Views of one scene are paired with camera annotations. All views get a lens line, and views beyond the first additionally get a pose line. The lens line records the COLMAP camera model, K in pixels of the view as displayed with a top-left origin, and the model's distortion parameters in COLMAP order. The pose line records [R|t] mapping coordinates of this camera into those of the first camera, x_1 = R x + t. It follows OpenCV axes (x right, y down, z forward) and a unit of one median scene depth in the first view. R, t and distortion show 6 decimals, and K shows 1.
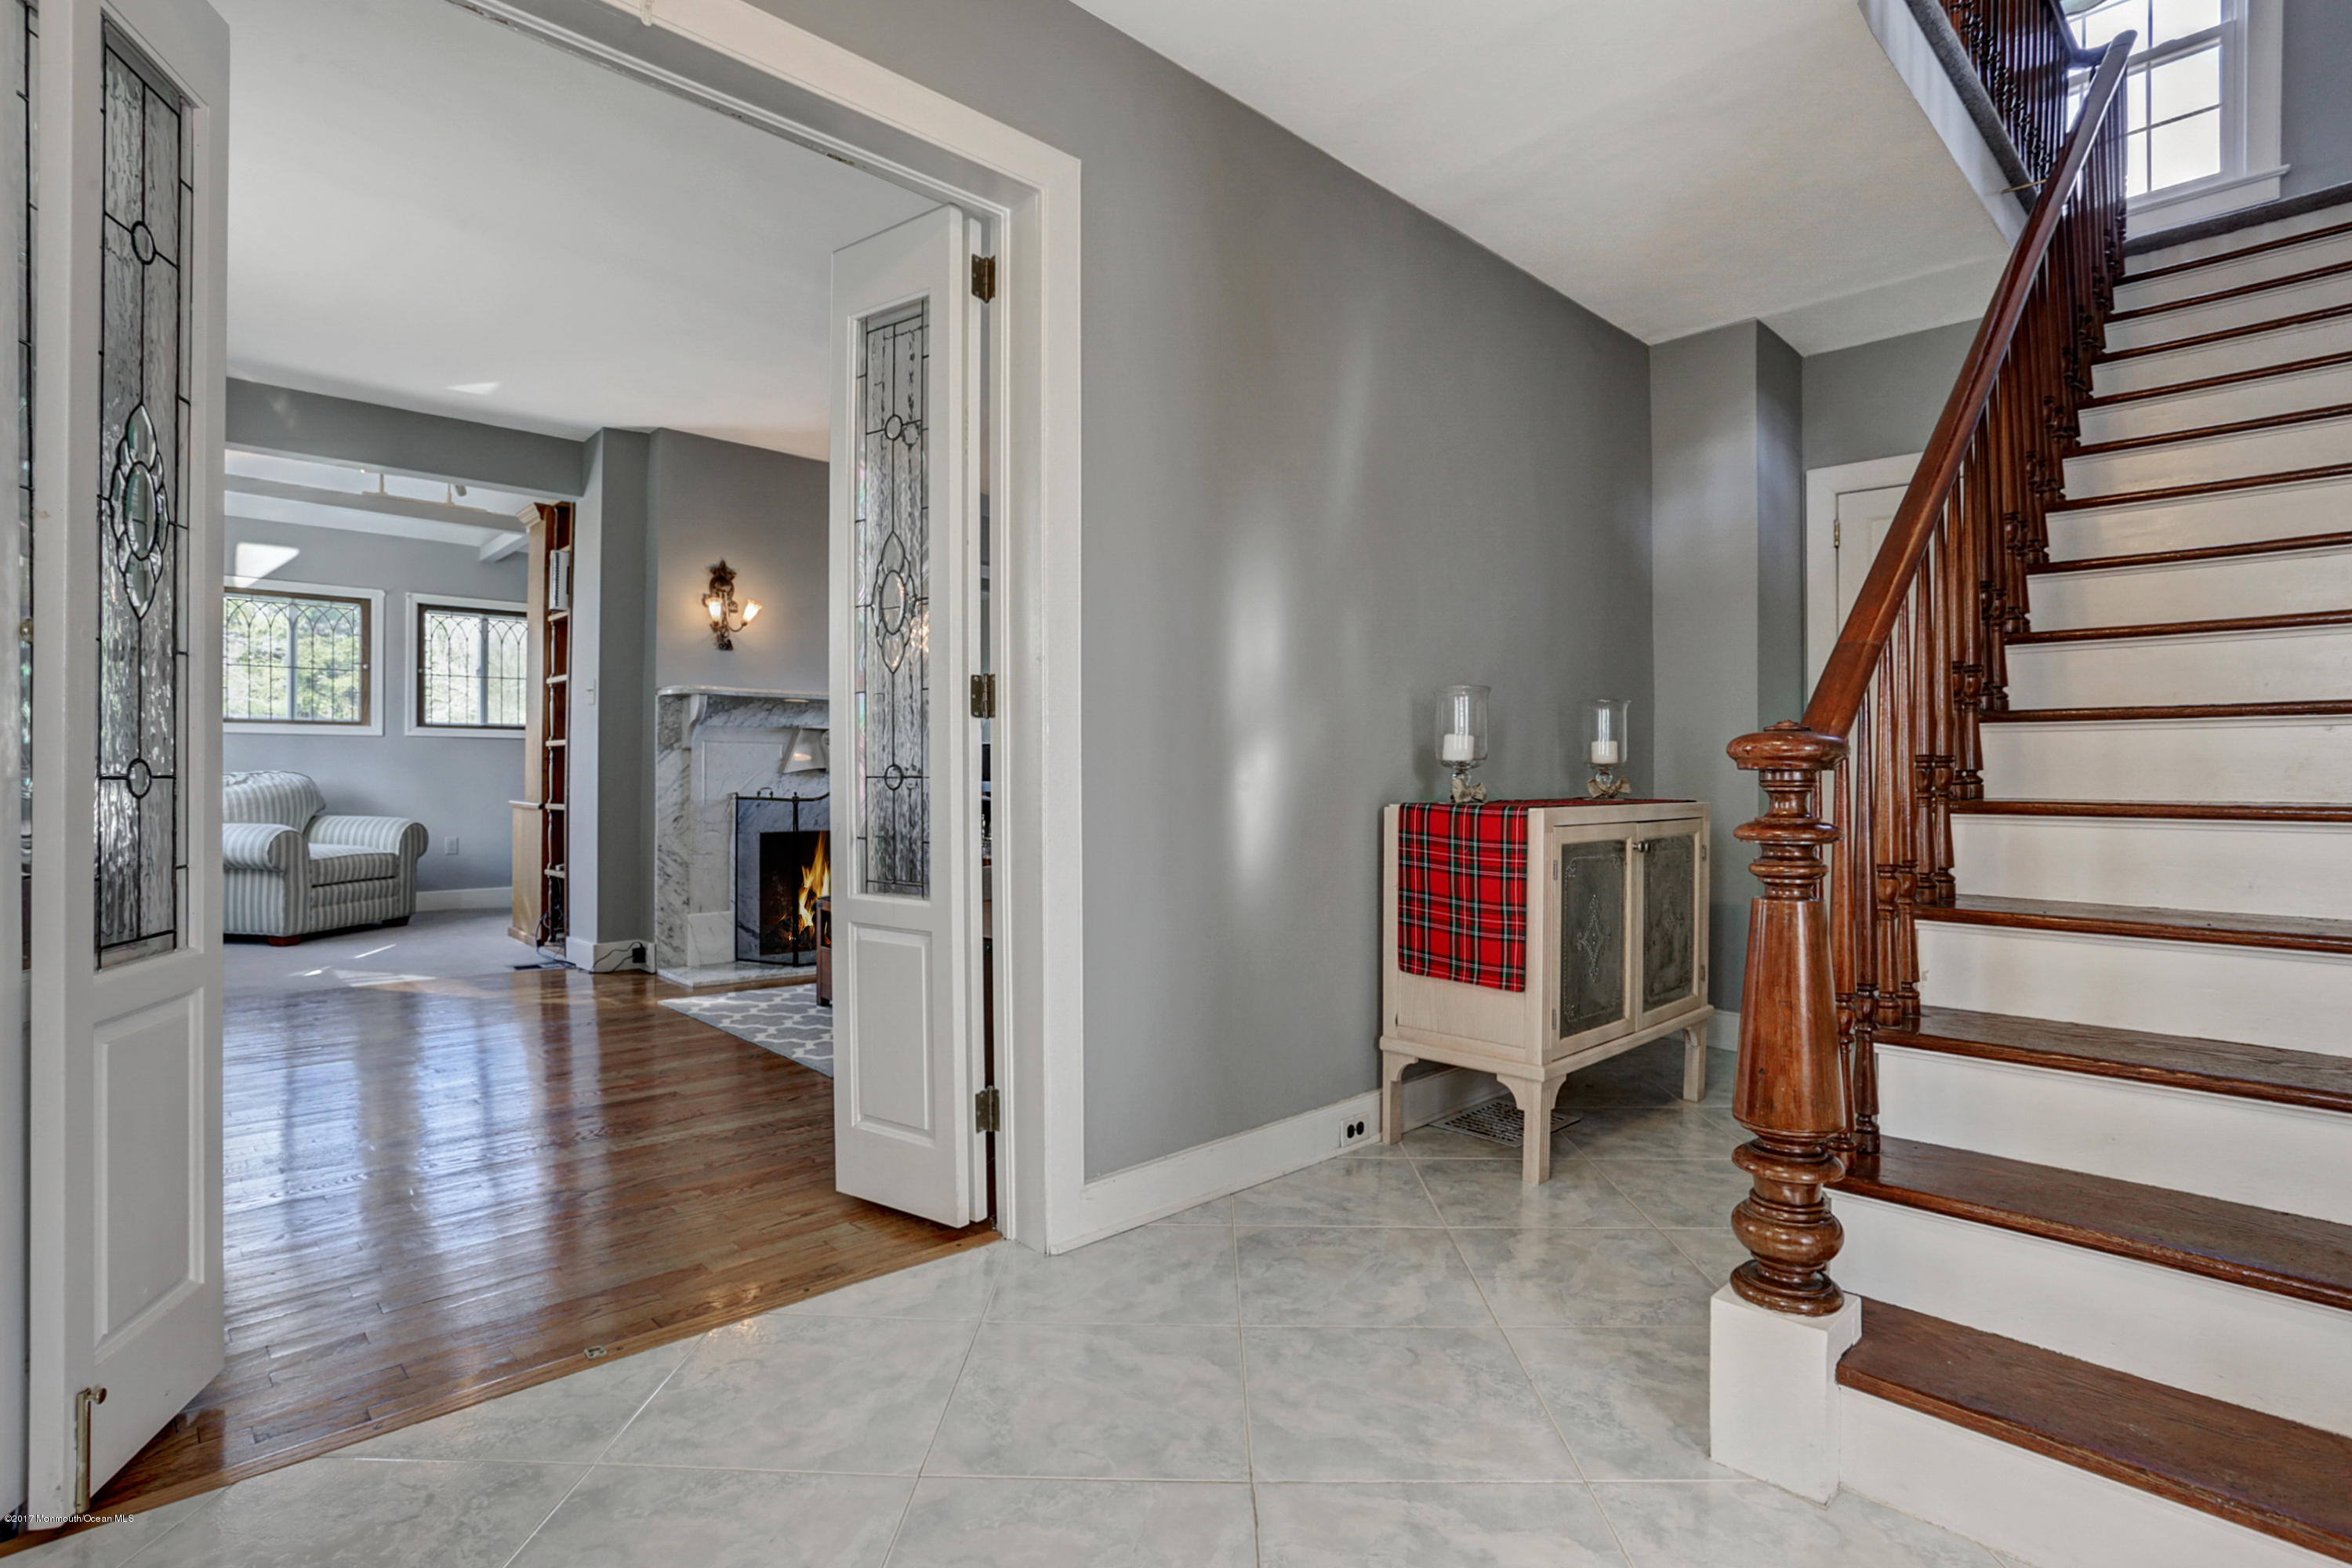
lens RADIAL K [[1181.4, 0, 1181.3], [0, 1181.4, 776.8], [0, 0, 1]] dist [-0.003155, 0.002534]
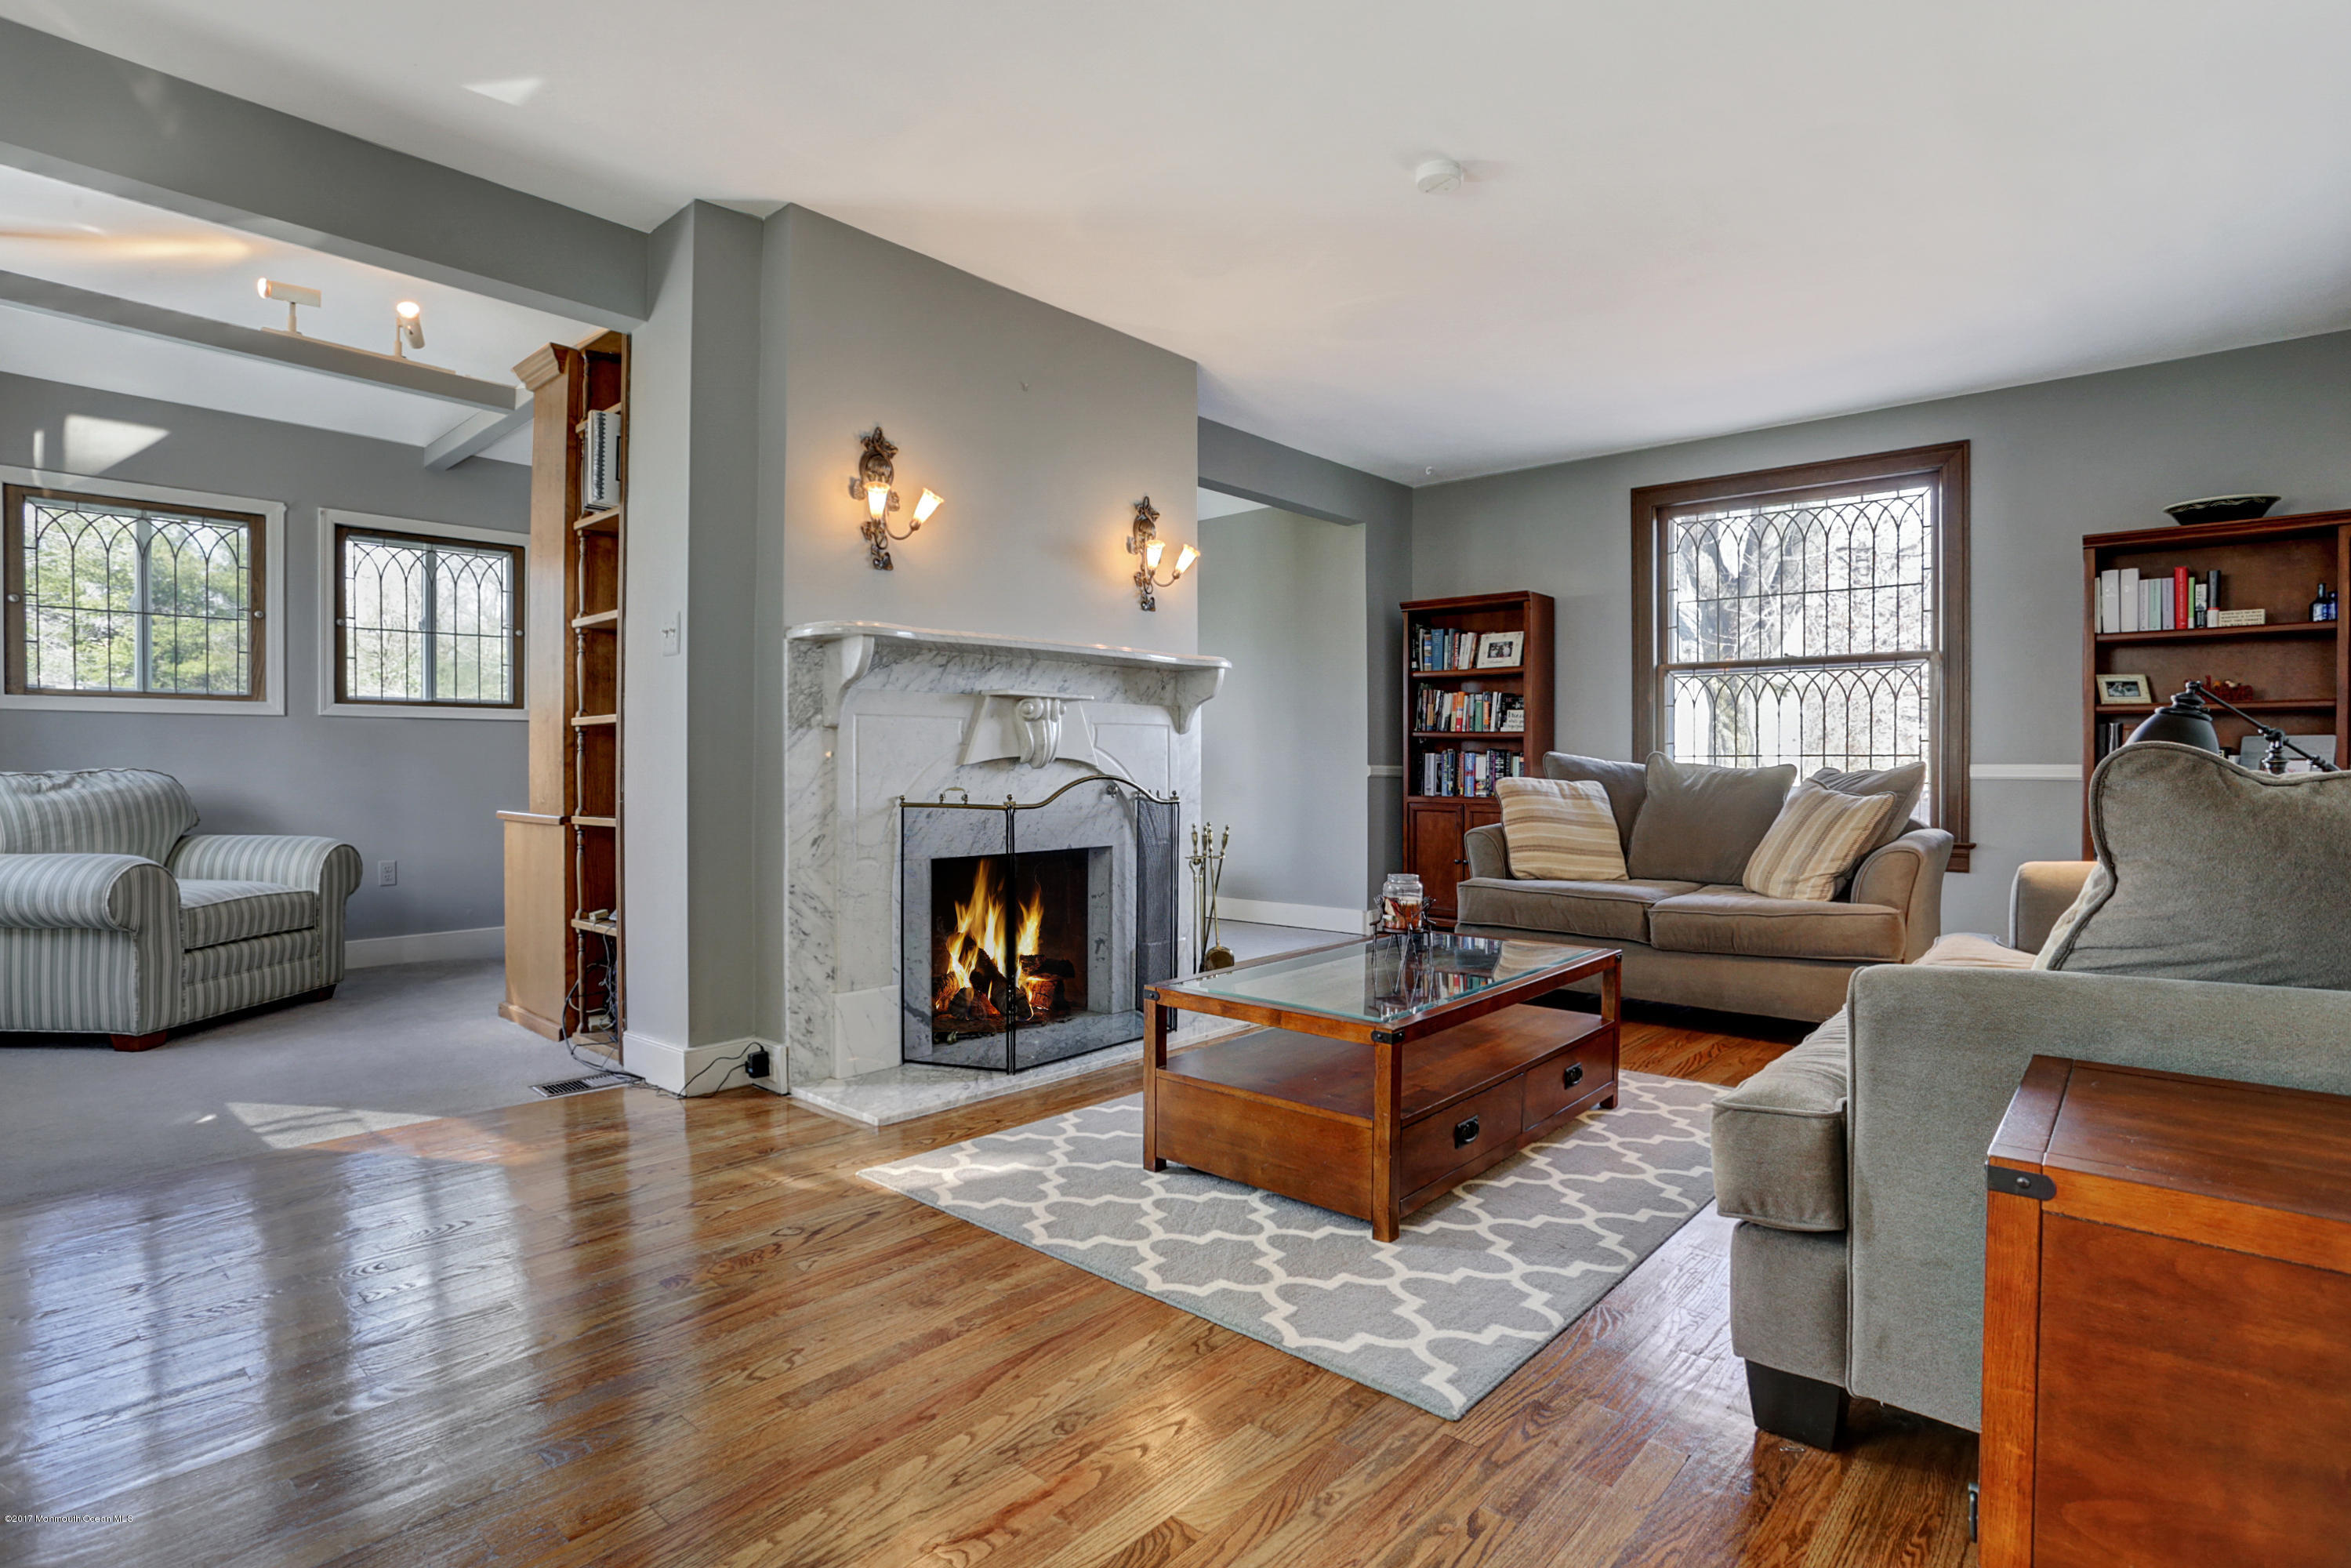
lens RADIAL K [[1181.0, 0, 1171.6], [0, 1181.0, 760.1], [0, 0, 1]] dist [-0.003155, 0.002534]
pose [[0.997035, -0.010462, 0.076230, -0.270166], [0.010395, 0.999945, 0.001271, -0.004859], [-0.076239, -0.000475, 0.997089, 0.347665]]
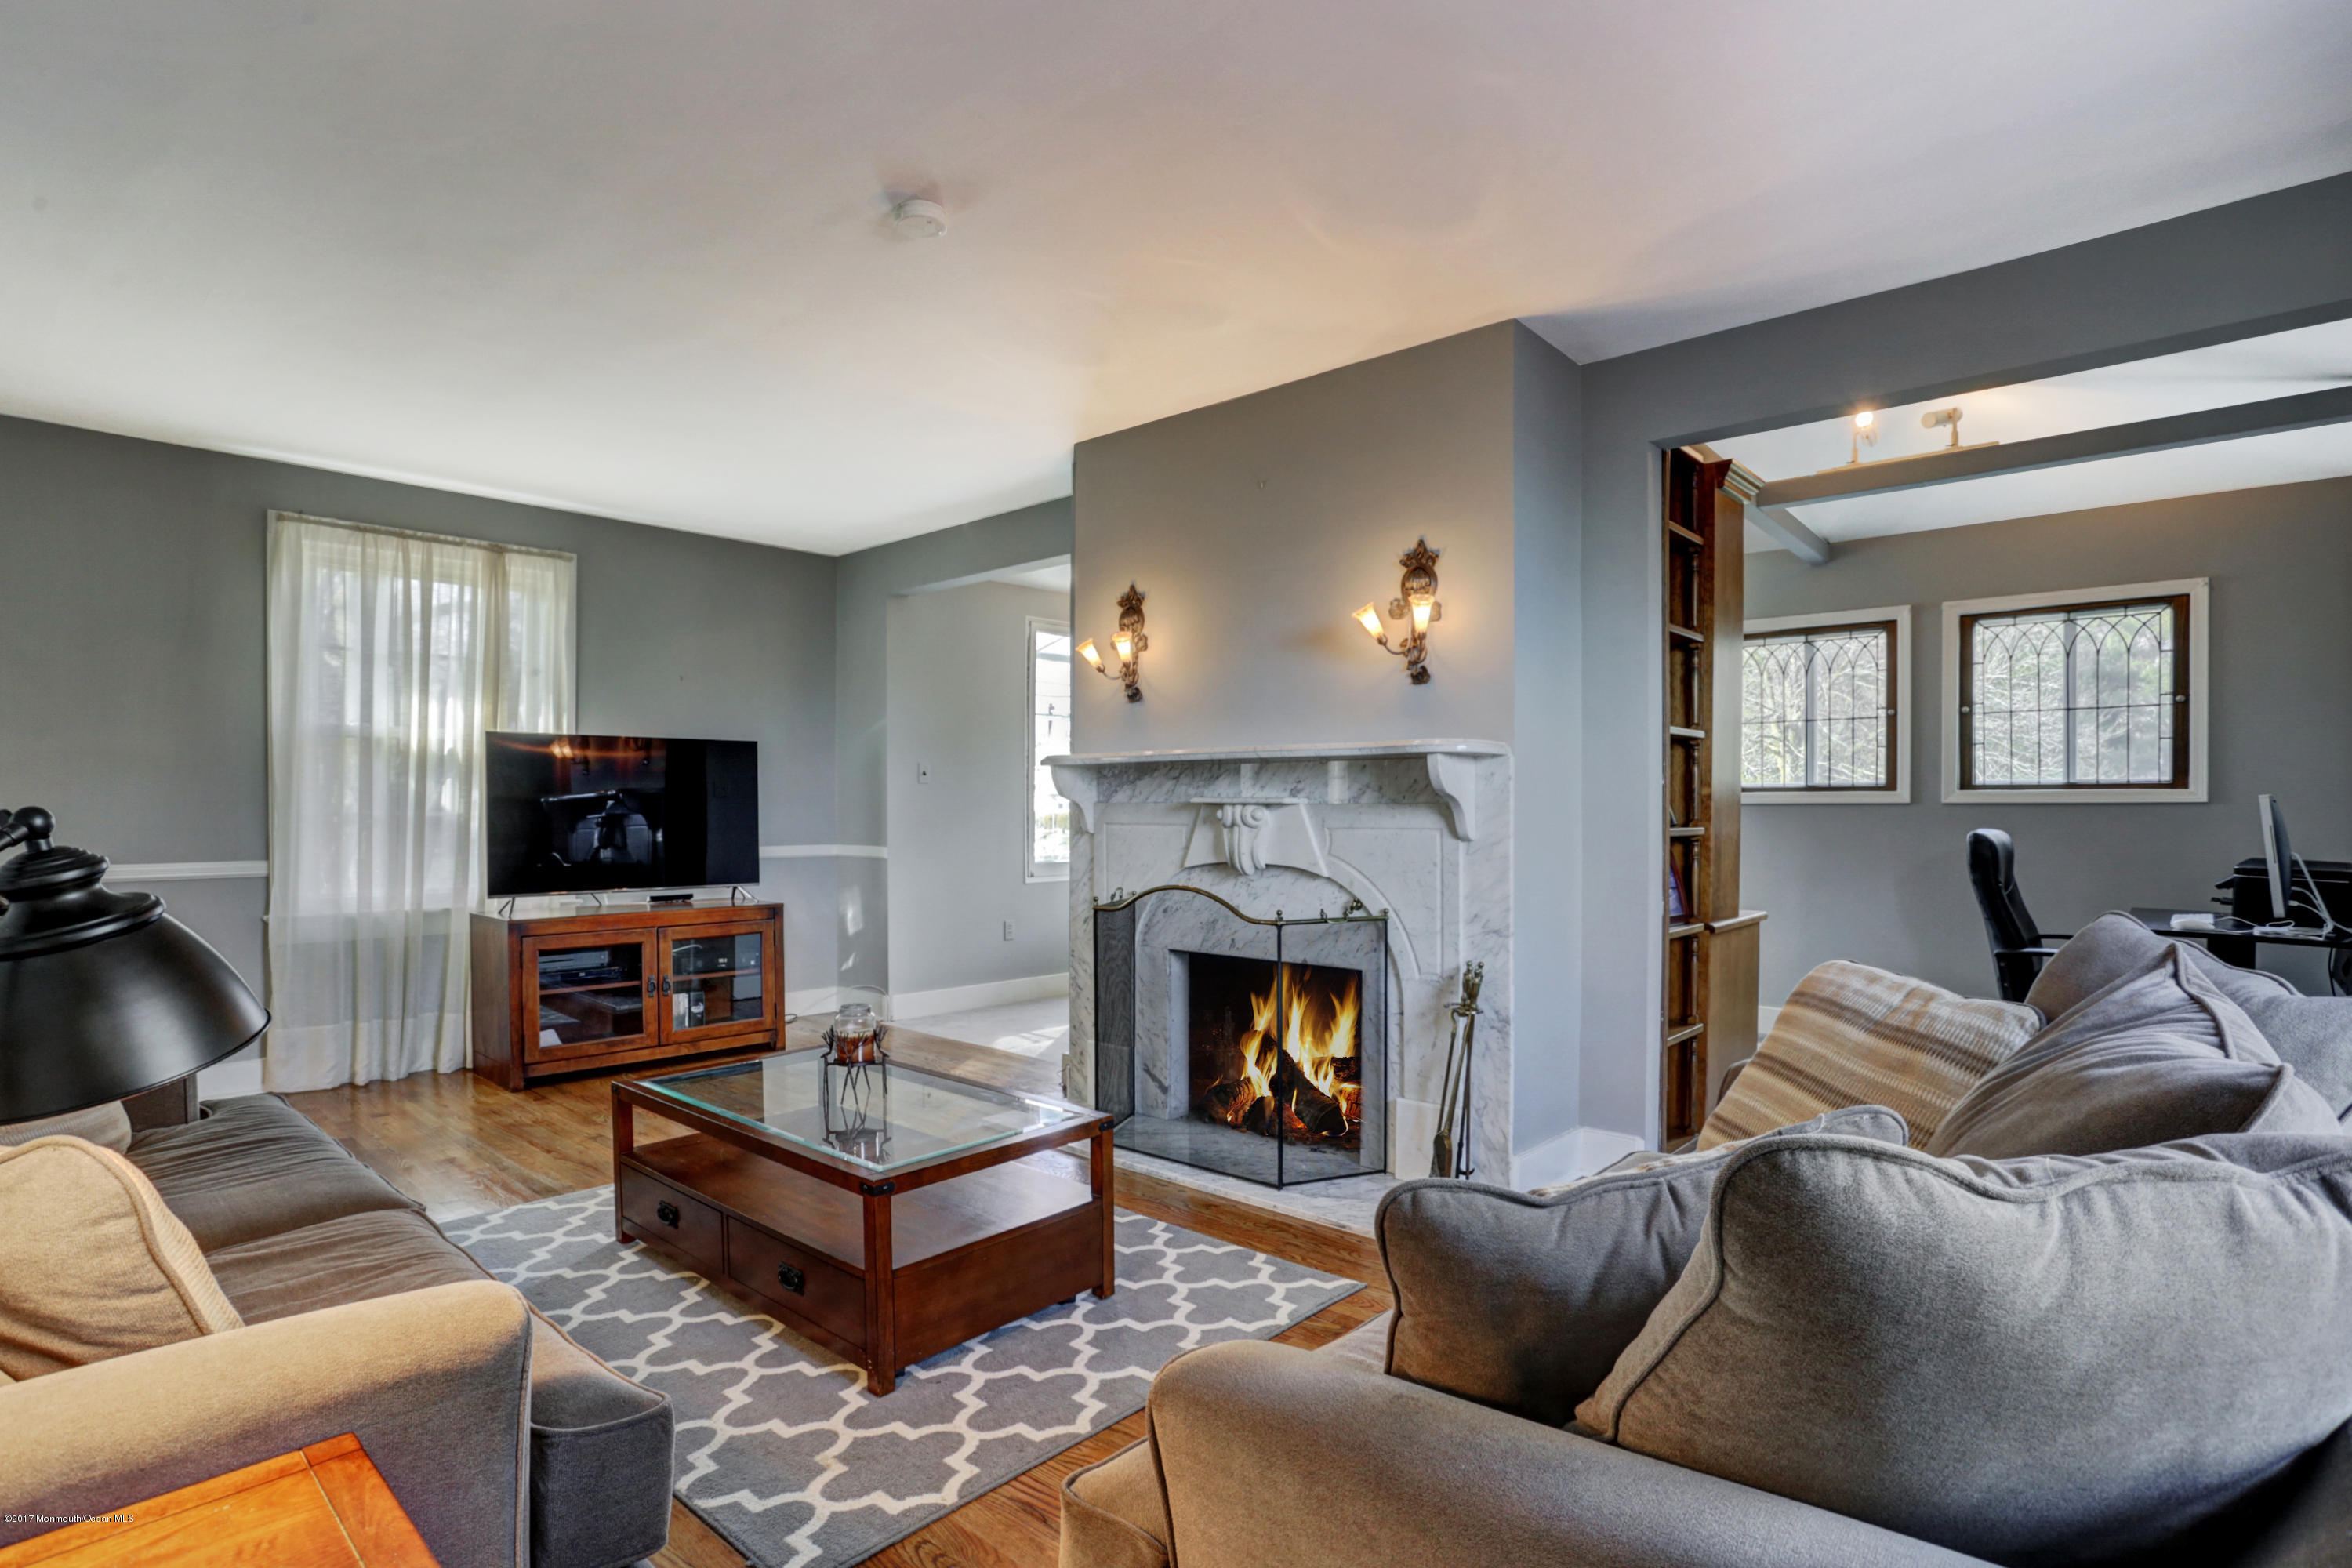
lens RADIAL K [[1181.4, 0, 1206.4], [0, 1181.4, 823.0], [0, 0, 1]] dist [-0.003155, 0.002534]
pose [[0.057937, -0.003281, -0.998315, 0.362458], [-0.013928, 0.999895, -0.004094, -0.026207], [0.998223, 0.014142, 0.057885, 0.960725]]
